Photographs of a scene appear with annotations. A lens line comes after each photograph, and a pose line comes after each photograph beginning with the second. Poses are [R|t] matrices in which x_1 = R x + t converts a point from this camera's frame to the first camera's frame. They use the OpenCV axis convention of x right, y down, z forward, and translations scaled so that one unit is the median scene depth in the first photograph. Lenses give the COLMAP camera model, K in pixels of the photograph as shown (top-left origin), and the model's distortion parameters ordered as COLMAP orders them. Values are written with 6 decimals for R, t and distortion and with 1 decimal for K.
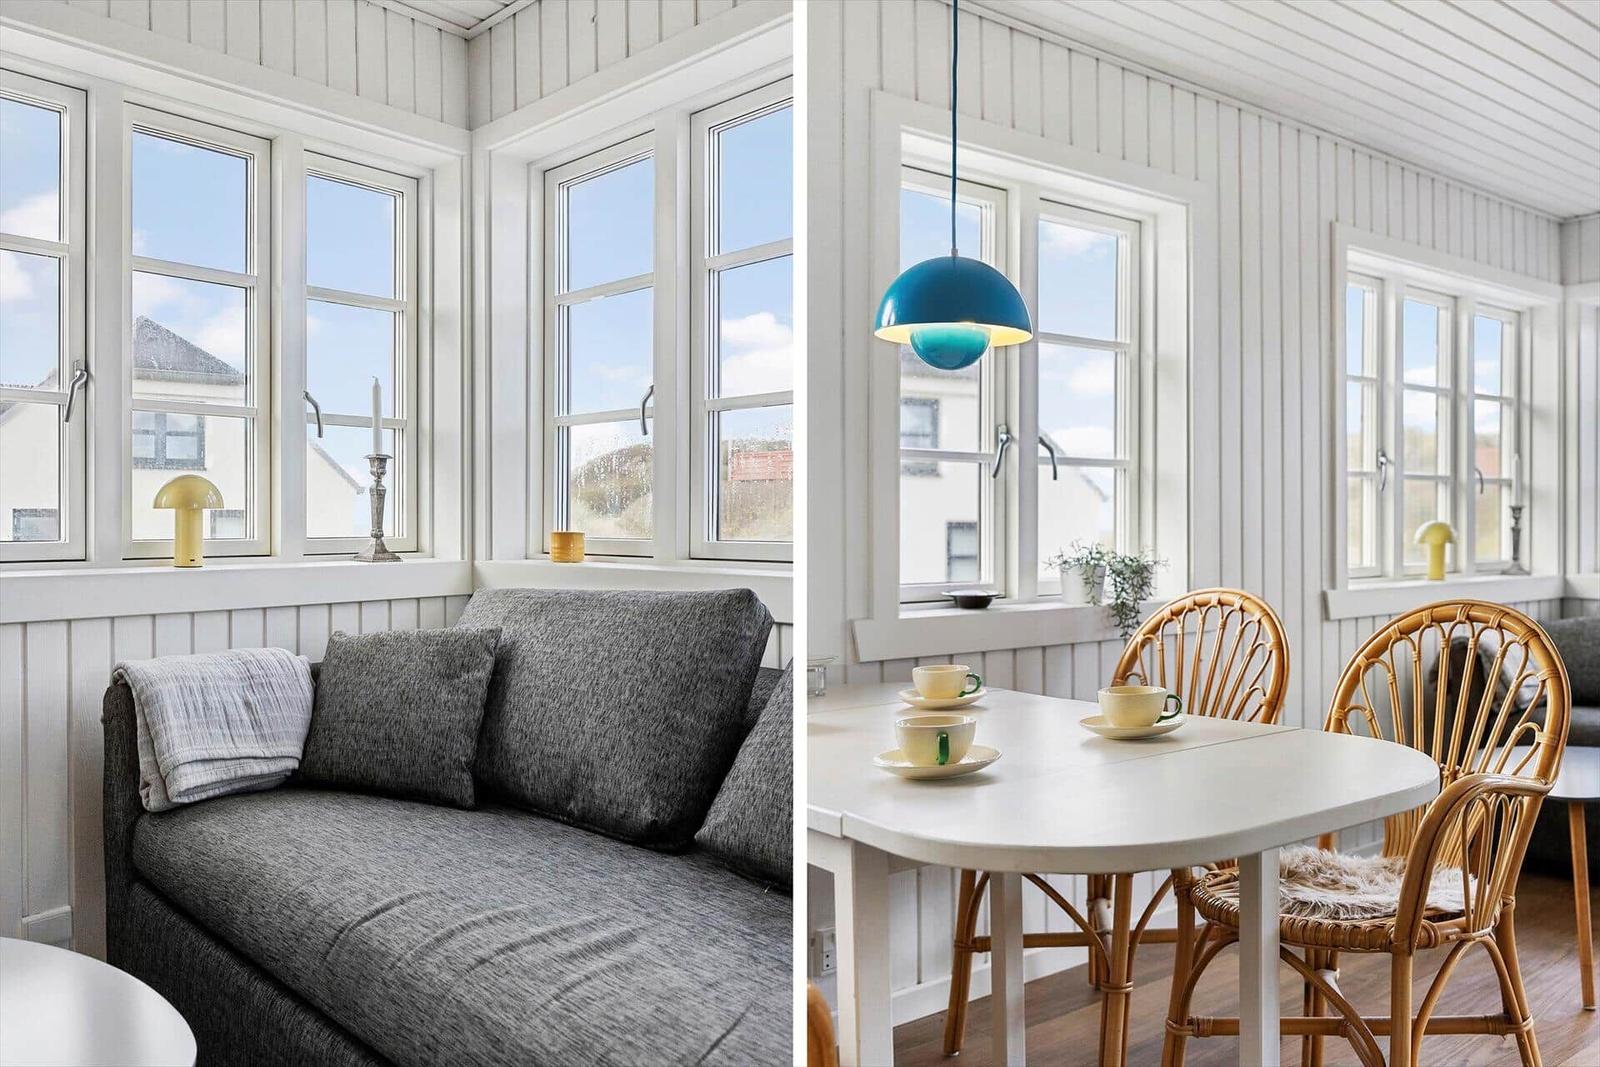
lens RADIAL K [[1428.9, 0, 800.0], [0, 1428.9, 533.5], [0, 0, 1]] dist [0.009142, 0.010276]
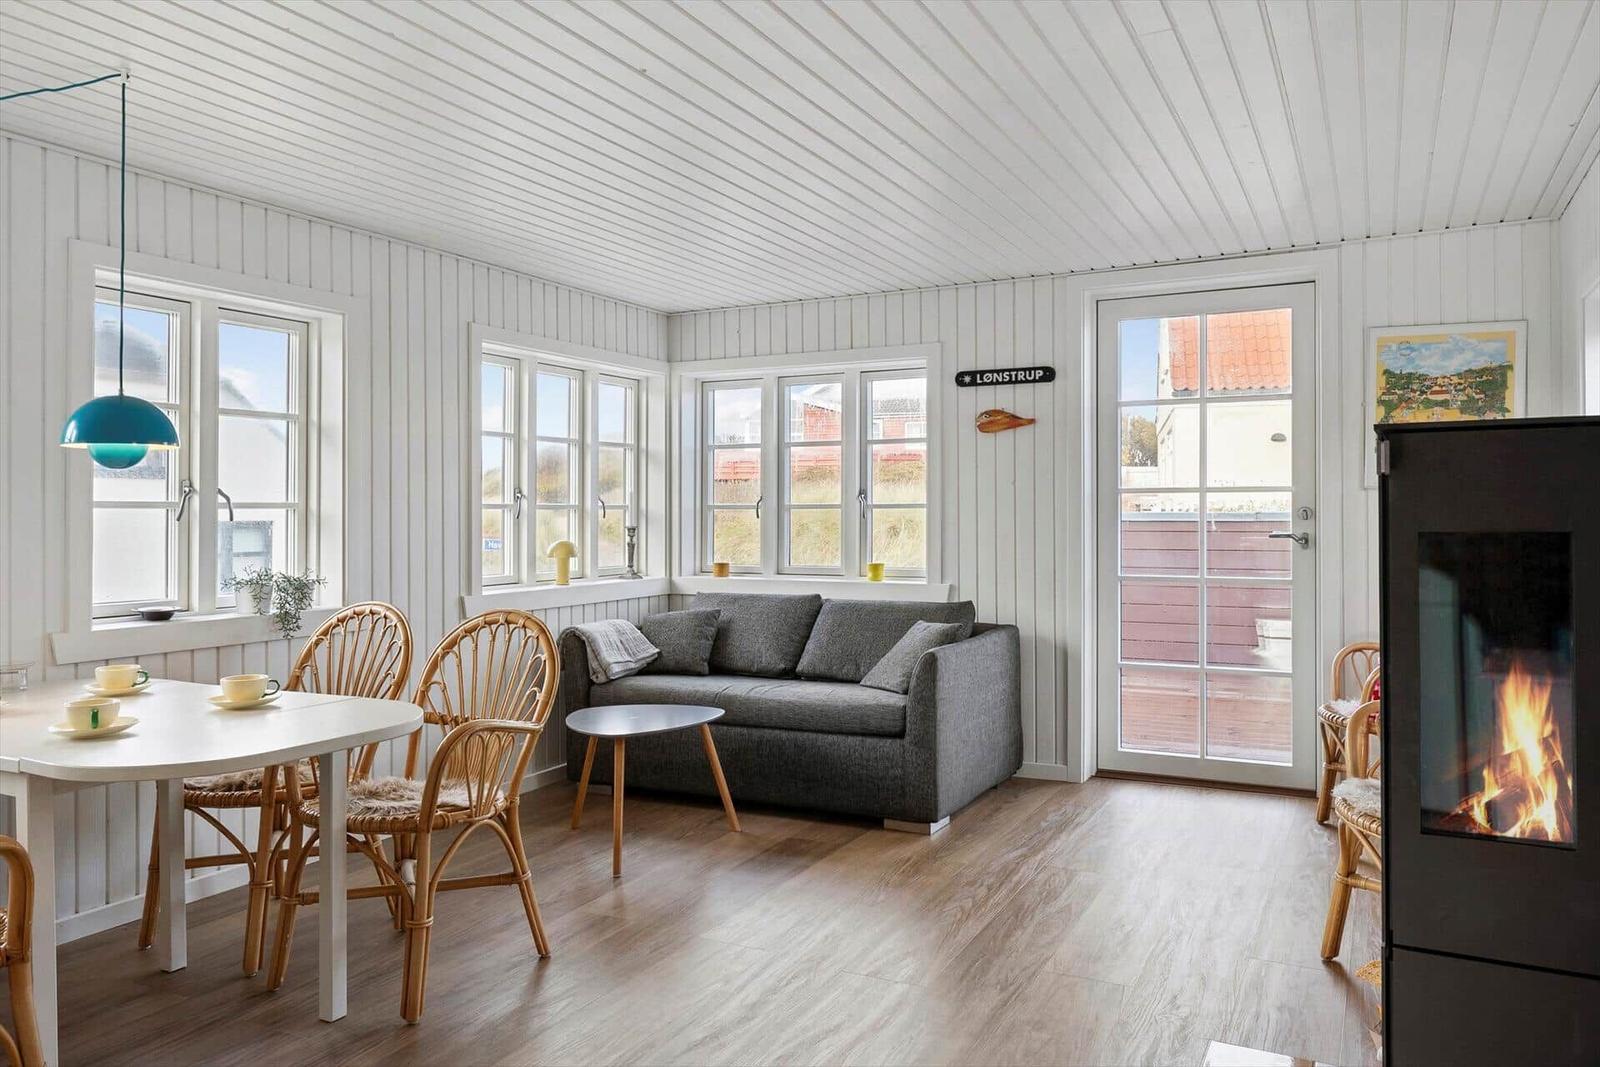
lens RADIAL K [[1428.9, 0, 800.0], [0, 1428.9, 533.5], [0, 0, 1]] dist [0.009142, 0.010276]
pose [[0.881153, 0.008143, 0.472761, 0.016755], [-0.013453, 0.999879, 0.007853, -0.044863], [-0.472639, -0.013280, 0.881156, -0.432484]]
